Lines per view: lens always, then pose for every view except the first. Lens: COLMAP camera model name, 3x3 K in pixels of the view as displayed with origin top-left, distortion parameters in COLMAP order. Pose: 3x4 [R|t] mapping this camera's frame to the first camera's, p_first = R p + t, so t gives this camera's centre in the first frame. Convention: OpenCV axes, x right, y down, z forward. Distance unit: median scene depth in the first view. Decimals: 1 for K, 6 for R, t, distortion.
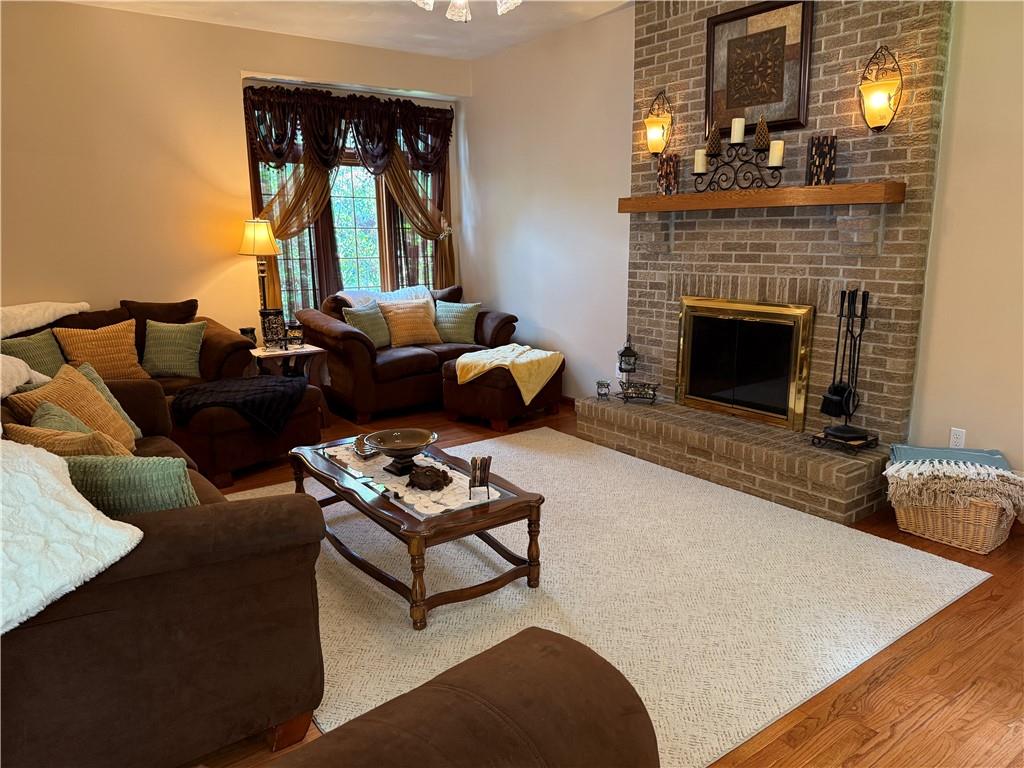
lens RADIAL K [[729.1, 0, 507.4], [0, 729.1, 374.1], [0, 0, 1]] dist [0.048082, -0.065240]
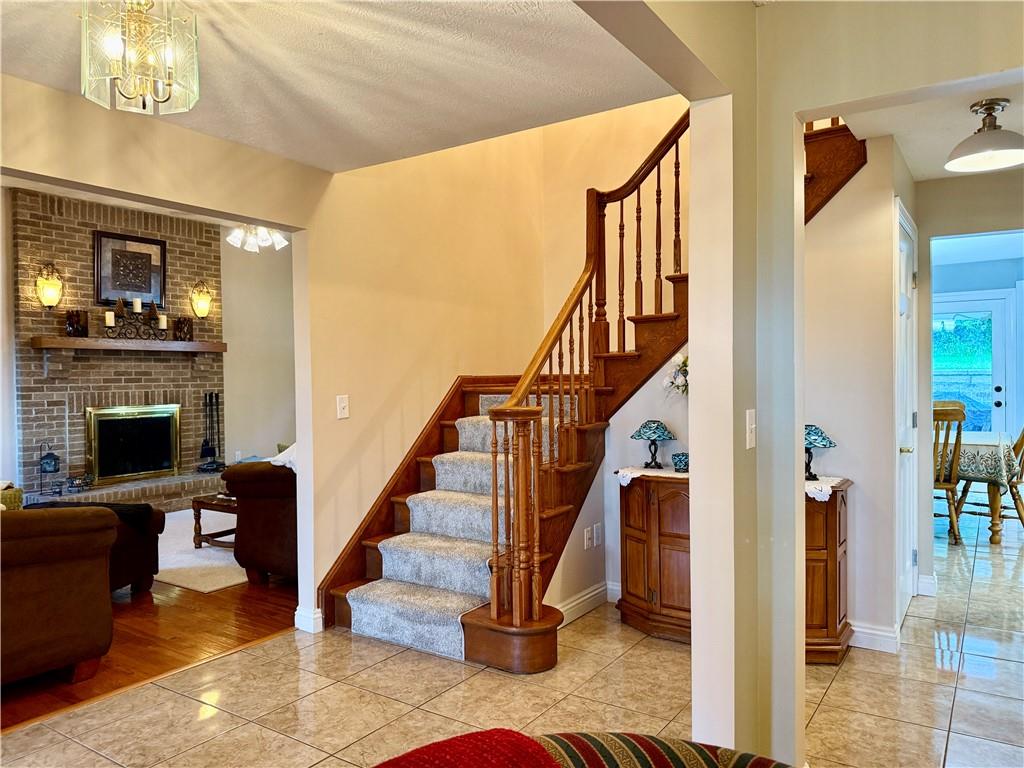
lens RADIAL K [[729.1, 0, 510.2], [0, 729.1, 377.7], [0, 0, 1]] dist [0.048082, -0.065240]
pose [[-0.309398, 0.006039, 0.950914, -1.434132], [0.186786, 0.980885, 0.054545, -0.093245], [-0.932408, 0.194493, -0.304612, 0.690674]]
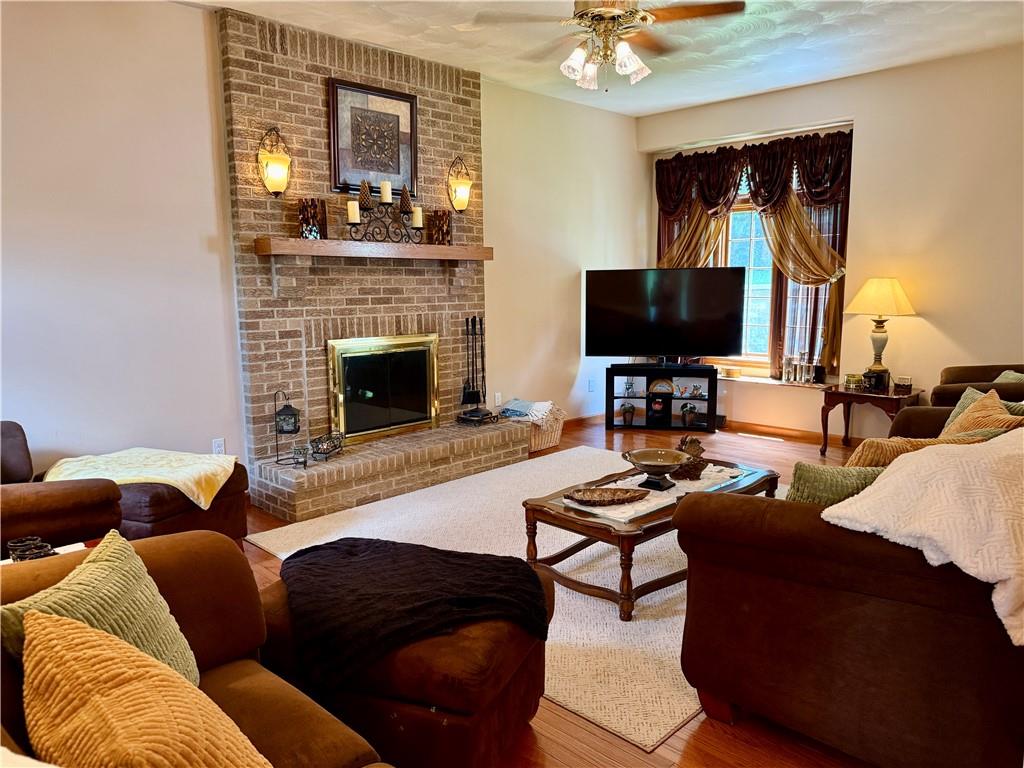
lens RADIAL K [[729.1, 0, 510.6], [0, 729.1, 382.0], [0, 0, 1]] dist [0.048082, -0.065240]
pose [[-0.130619, -0.129728, 0.982909, -0.827815], [0.190517, 0.969641, 0.153295, -0.165500], [-0.972955, 0.207284, -0.101938, 0.912931]]
